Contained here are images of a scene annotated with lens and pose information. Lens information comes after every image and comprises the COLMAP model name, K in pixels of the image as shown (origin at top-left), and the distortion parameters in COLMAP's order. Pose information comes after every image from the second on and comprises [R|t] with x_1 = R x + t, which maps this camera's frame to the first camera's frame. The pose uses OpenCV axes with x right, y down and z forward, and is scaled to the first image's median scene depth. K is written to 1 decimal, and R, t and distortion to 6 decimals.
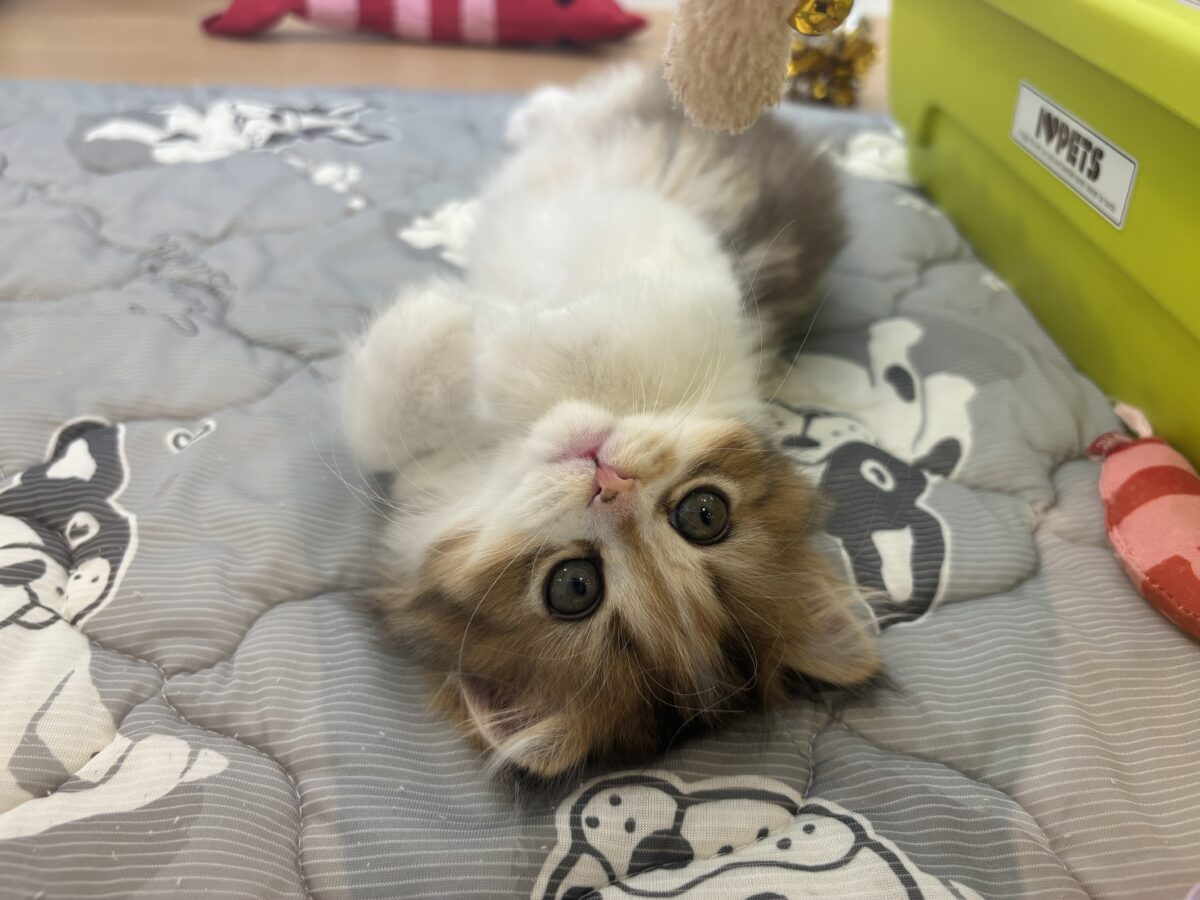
lens RADIAL K [[964.9, 0, 594.5], [0, 964.9, 459.6], [0, 0, 1]] dist [-0.008569, -0.001105]
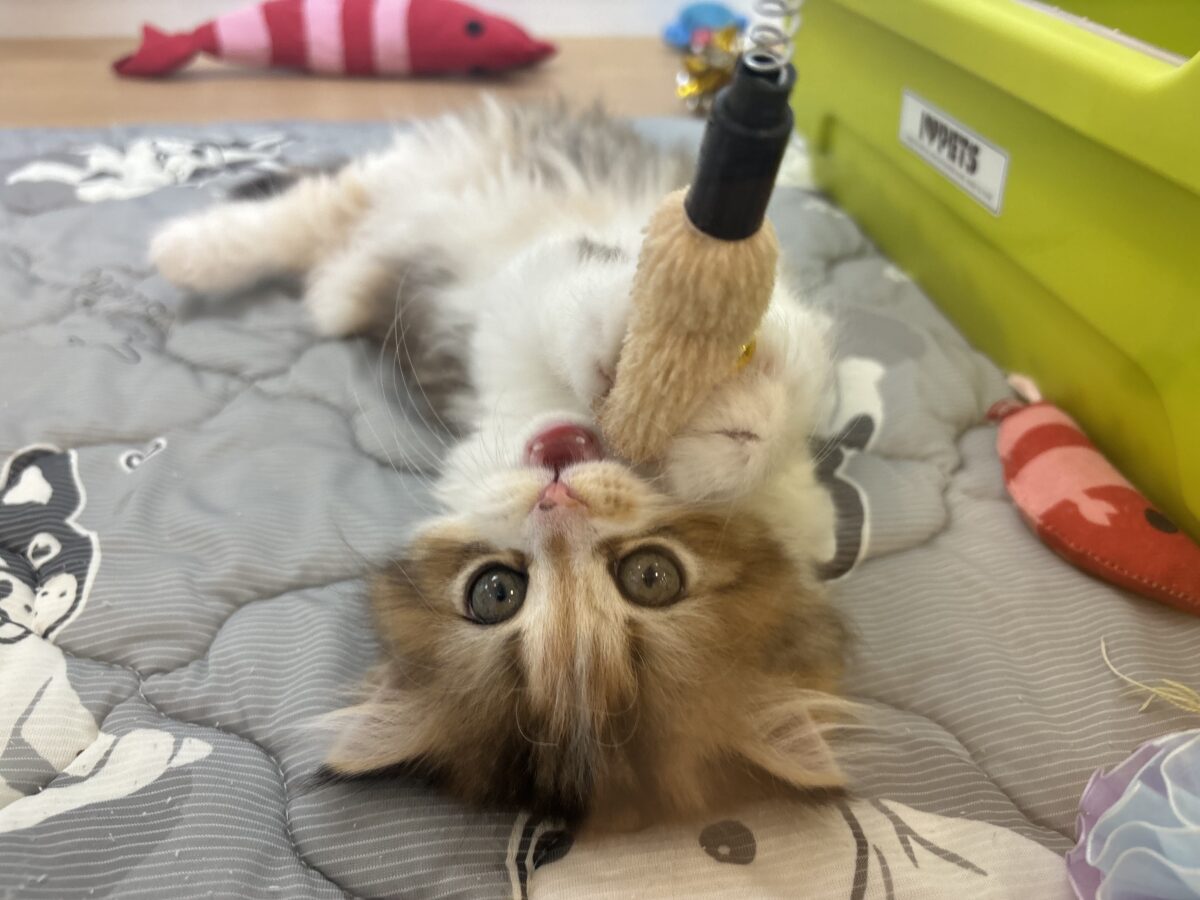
lens RADIAL K [[979.3, 0, 600.0], [0, 979.3, 450.0], [0, 0, 1]] dist [0.000924, -0.011744]
pose [[0.995055, -0.064525, 0.075509, -0.014771], [0.067435, 0.997051, -0.036642, 0.047868], [-0.072922, 0.041553, 0.996472, -0.094942]]
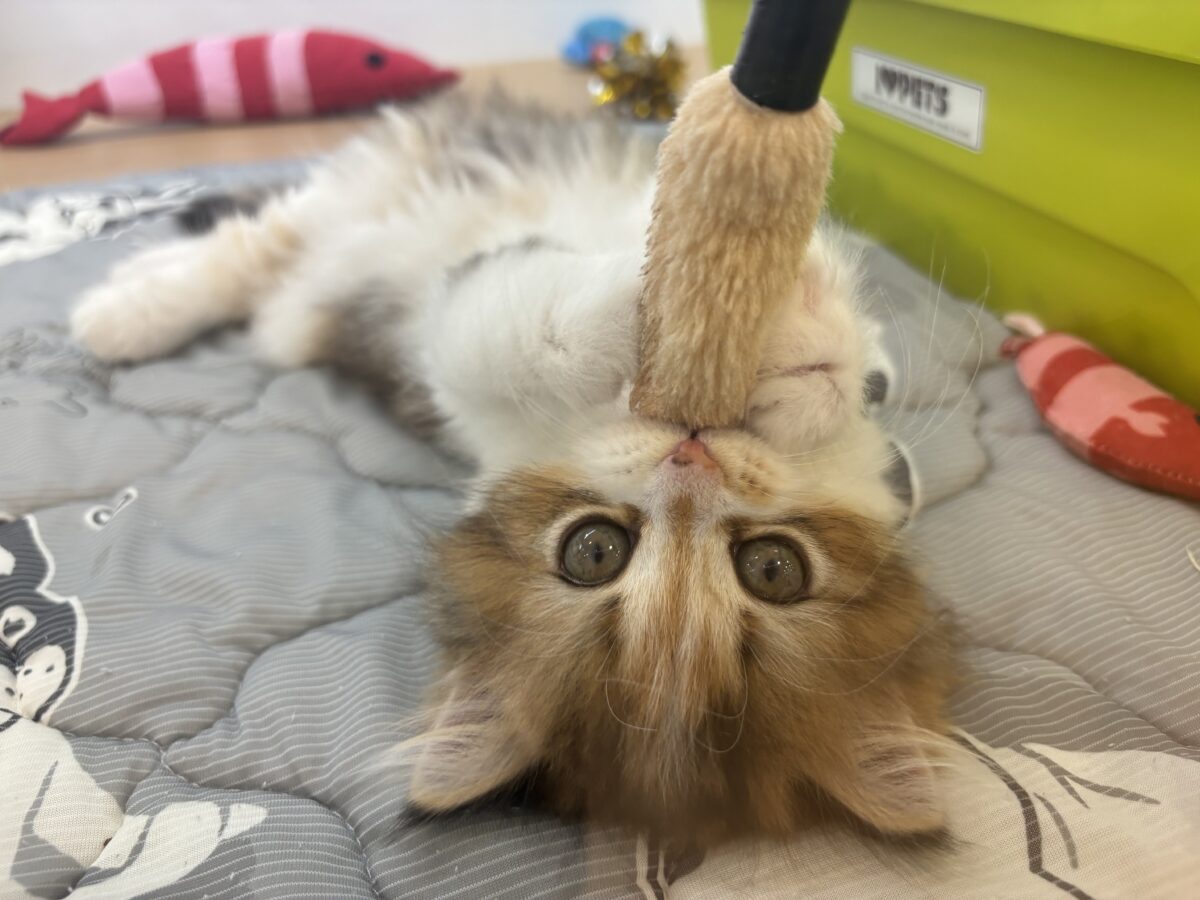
lens RADIAL K [[973.8, 0, 600.0], [0, 973.8, 450.0], [0, 0, 1]] dist [0.012450, -0.039842]
pose [[0.967216, -0.190742, 0.167665, -0.139651], [0.204513, 0.976432, -0.068957, 0.093497], [-0.150560, 0.100986, 0.983429, 0.017907]]
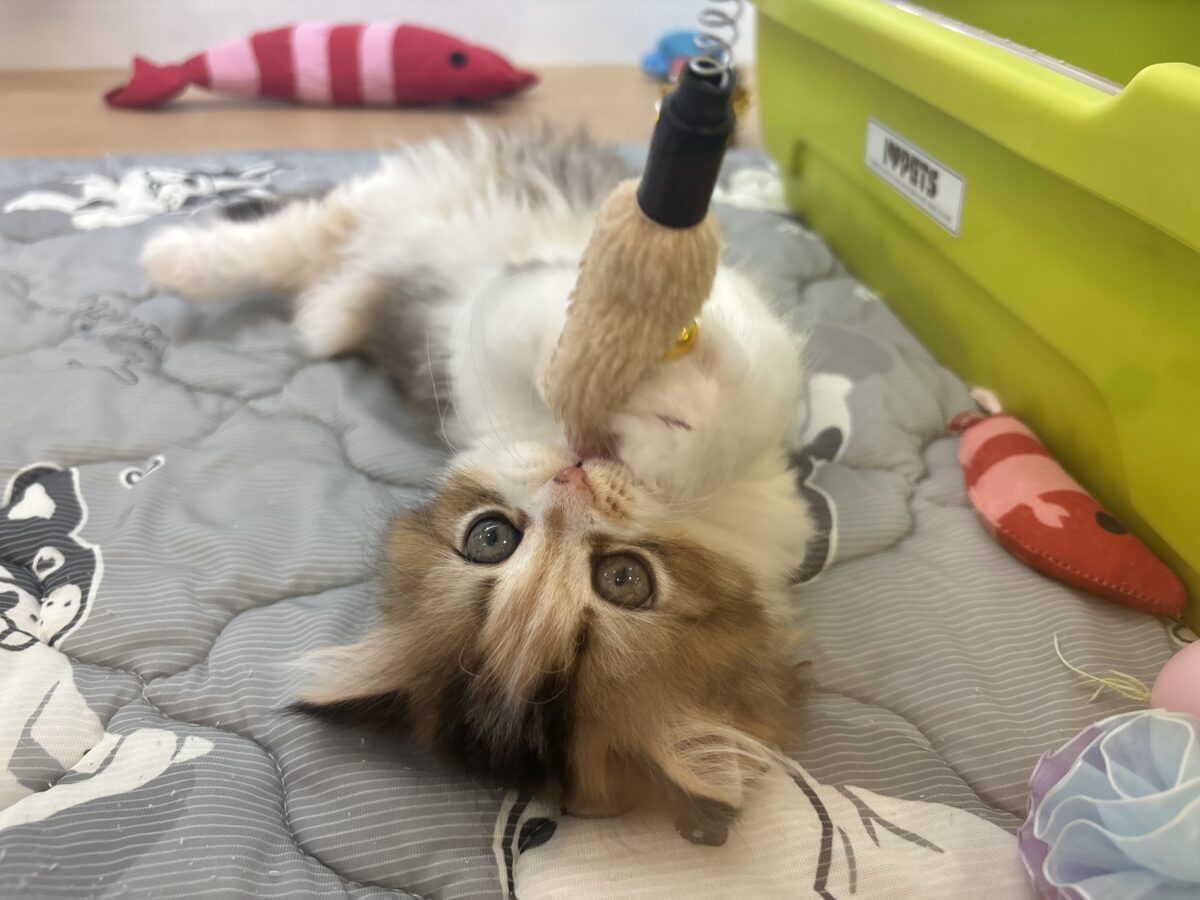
lens RADIAL K [[979.3, 0, 600.0], [0, 979.3, 450.0], [0, 0, 1]] dist [0.000924, -0.011744]
pose [[0.993362, -0.072620, 0.089208, -0.010690], [0.077956, 0.995276, -0.057868, 0.063159], [-0.084585, 0.064438, 0.994331, -0.154608]]
